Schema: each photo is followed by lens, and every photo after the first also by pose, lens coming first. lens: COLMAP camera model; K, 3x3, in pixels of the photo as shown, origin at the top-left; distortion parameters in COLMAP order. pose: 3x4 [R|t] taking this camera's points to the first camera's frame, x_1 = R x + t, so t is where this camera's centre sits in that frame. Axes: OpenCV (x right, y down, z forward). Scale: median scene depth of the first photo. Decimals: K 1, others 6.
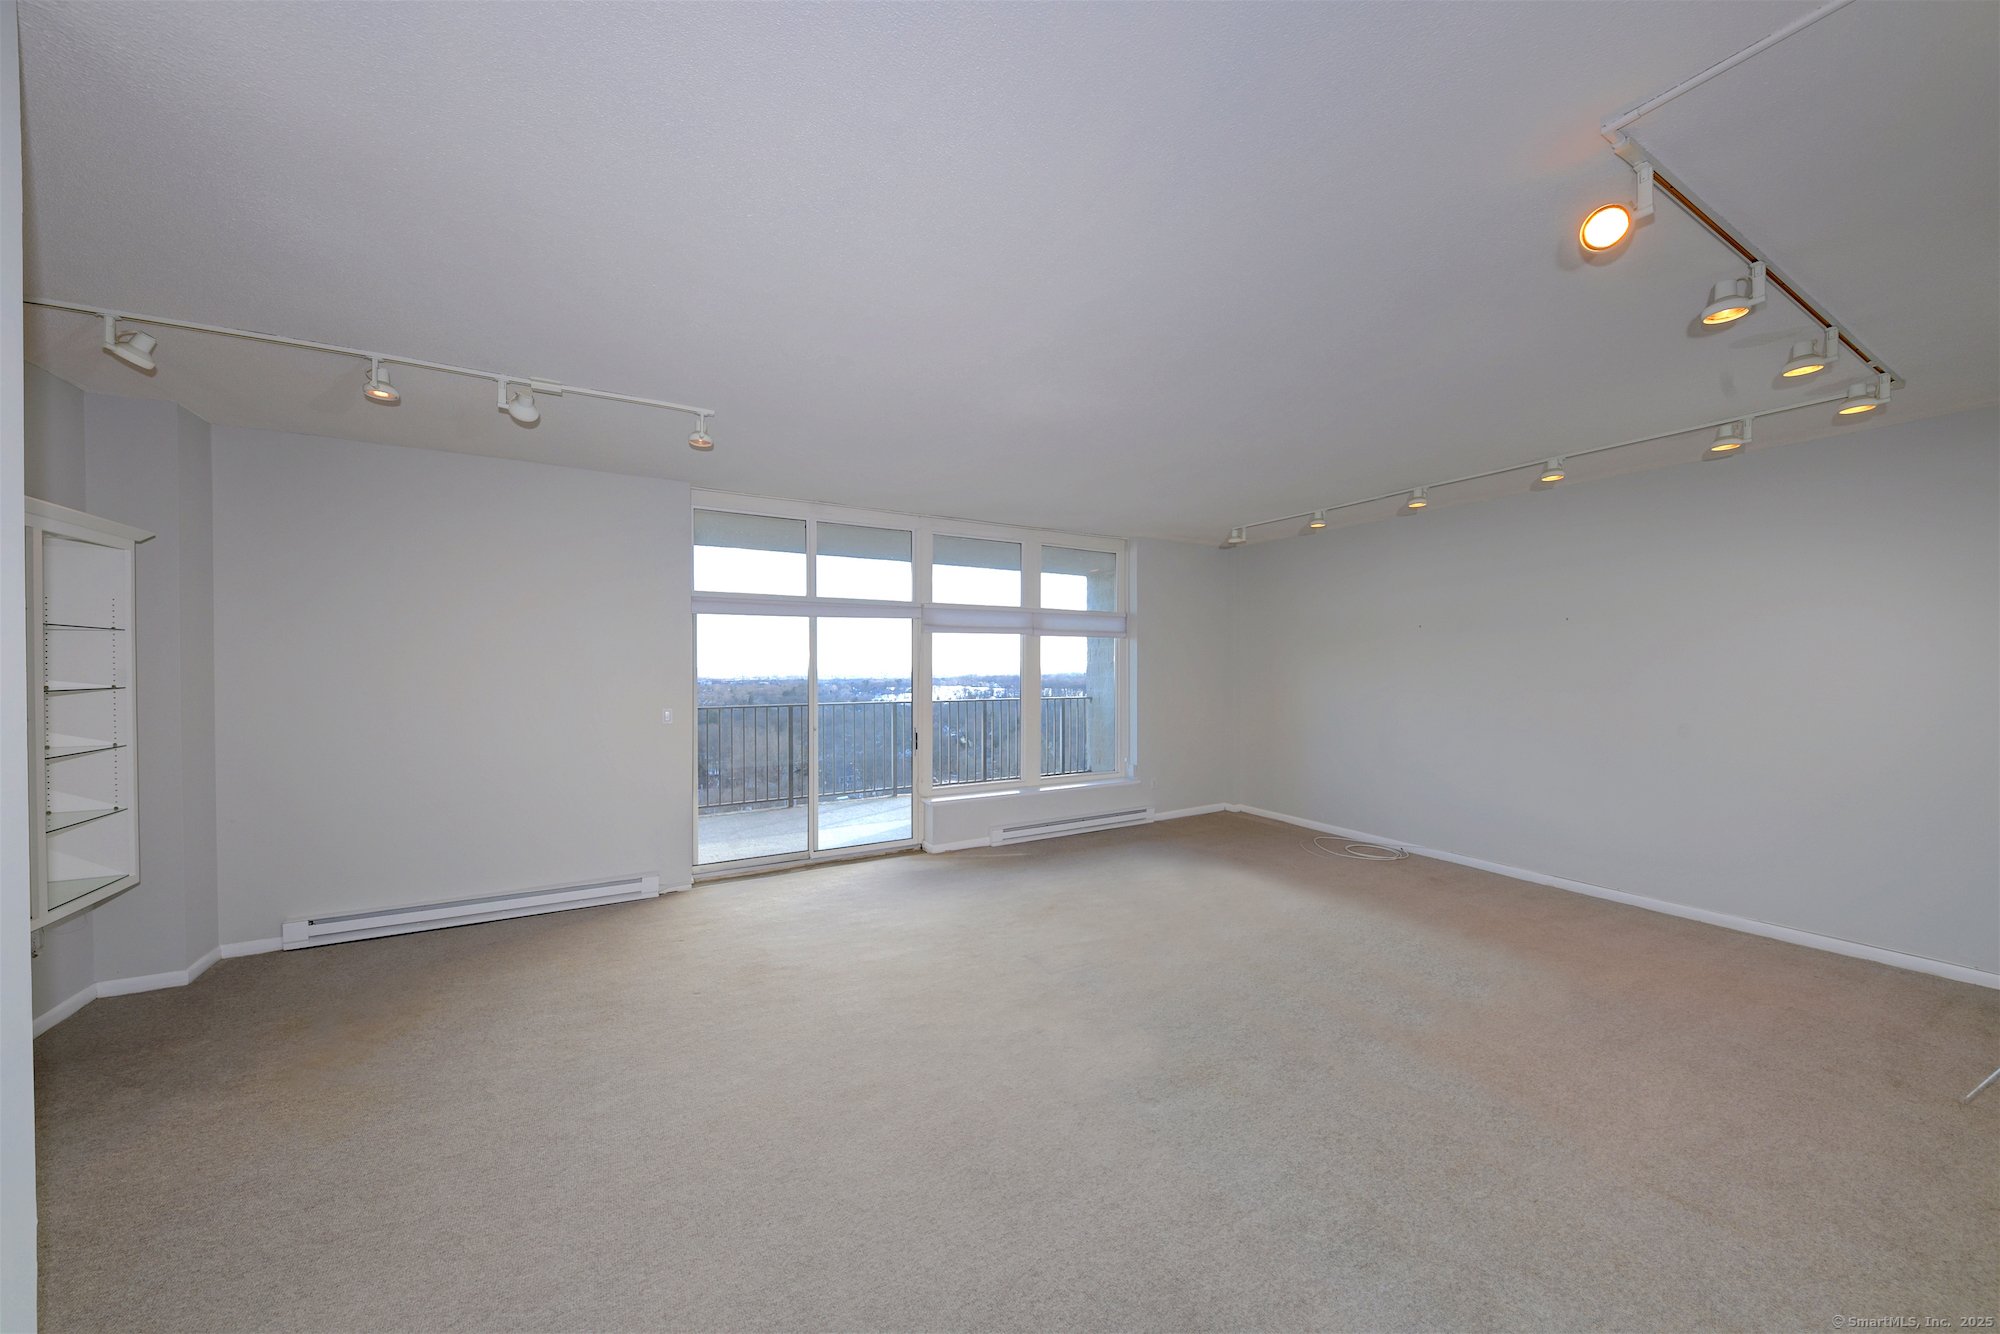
lens RADIAL K [[686.4, 0, 1009.5], [0, 686.4, 671.2], [0, 0, 1]] dist [0.007948, -0.005403]
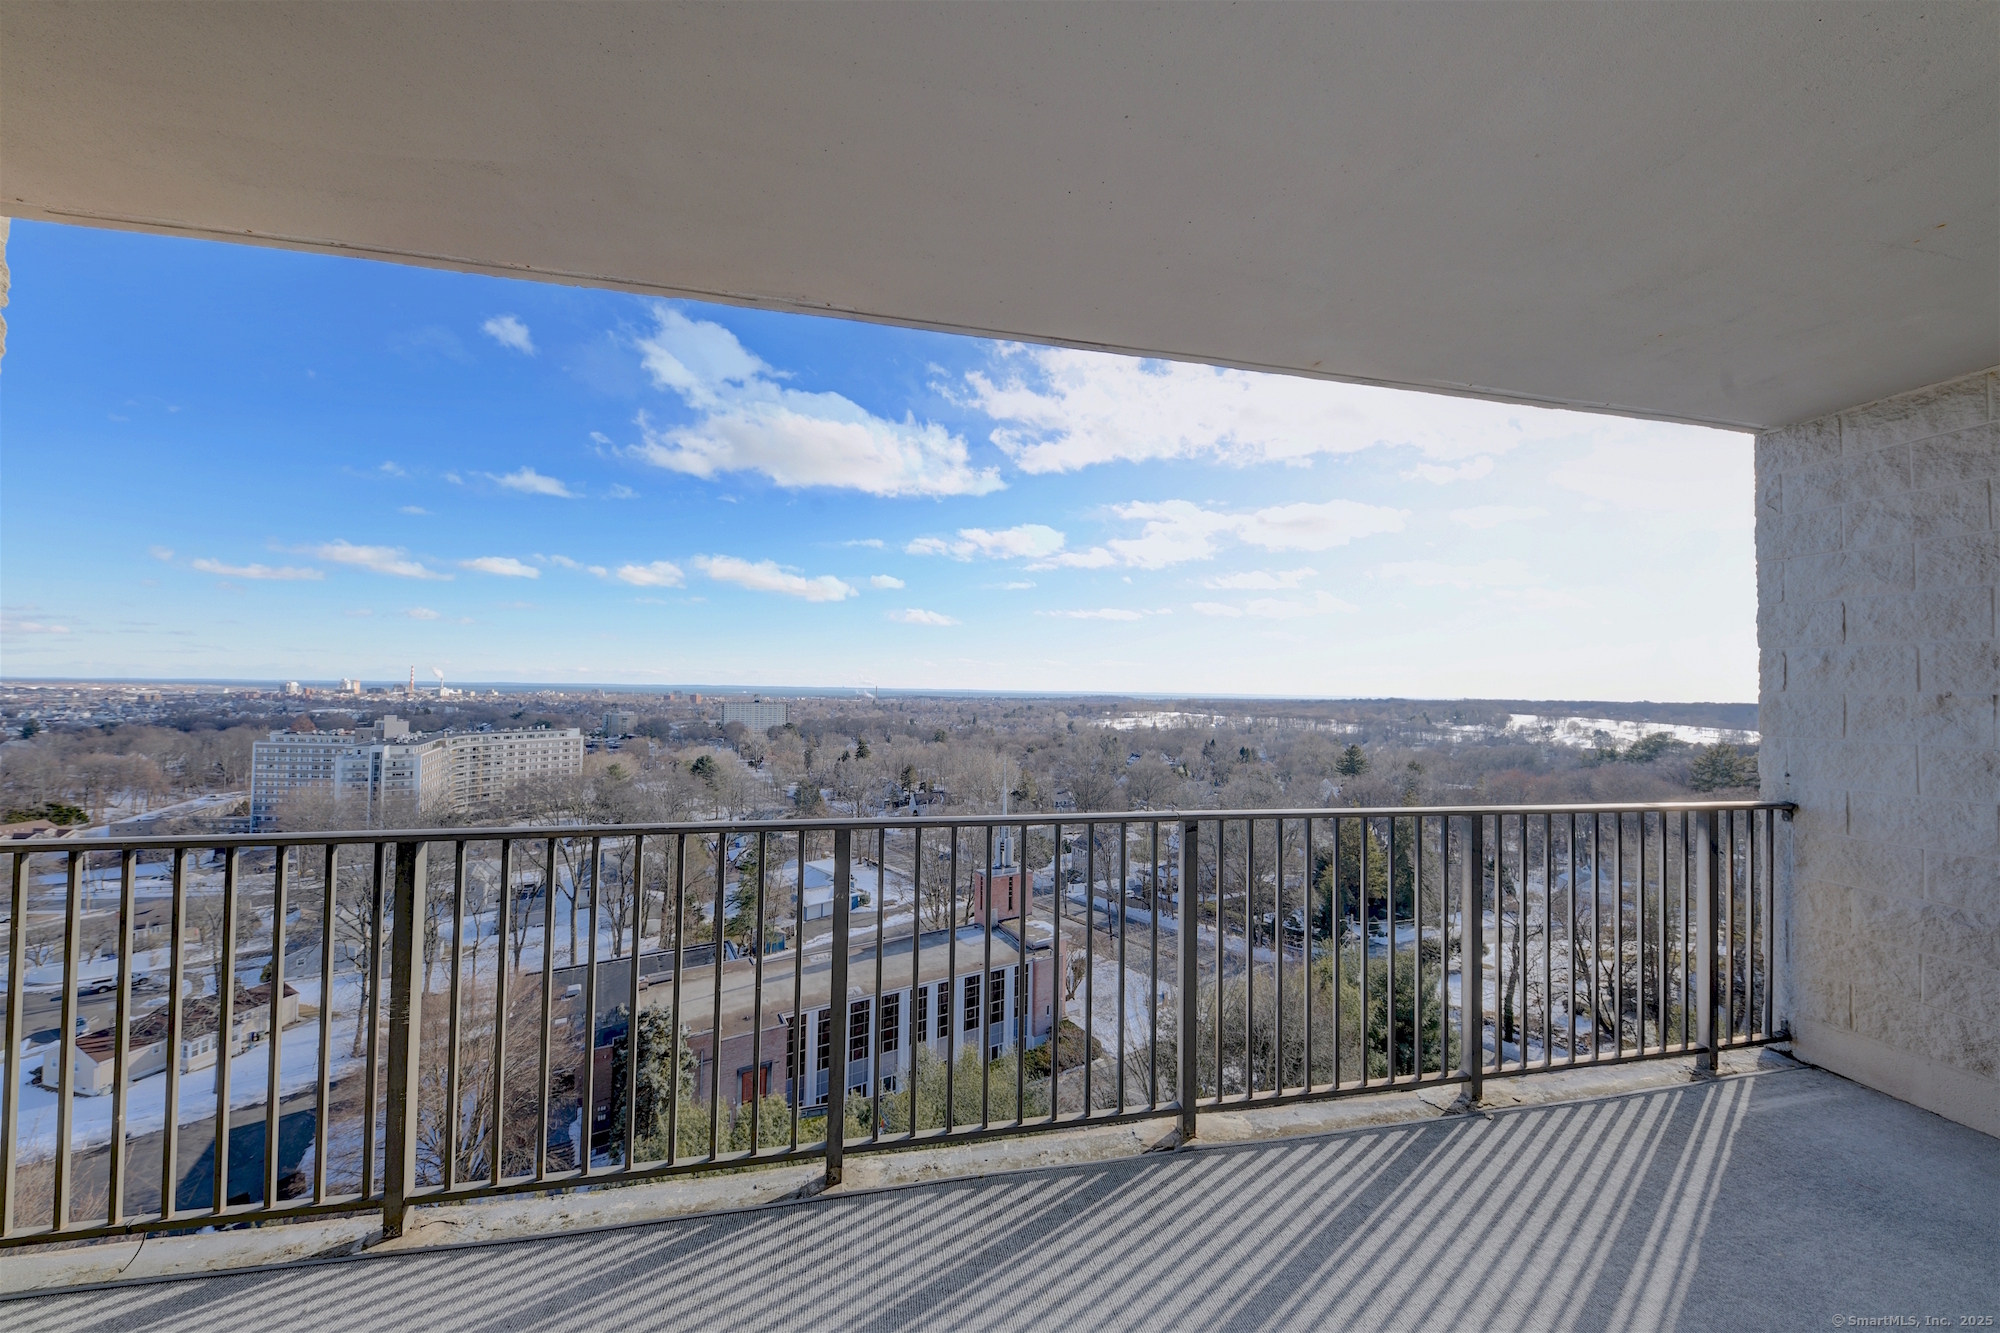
lens RADIAL K [[686.4, 0, 1009.5], [0, 686.4, 670.7], [0, 0, 1]] dist [0.007948, -0.005403]
pose [[0.951757, 0.009215, -0.306714, -0.203050], [-0.020466, 0.999230, -0.033484, -0.009038], [0.306169, 0.038146, 0.951213, 0.930688]]
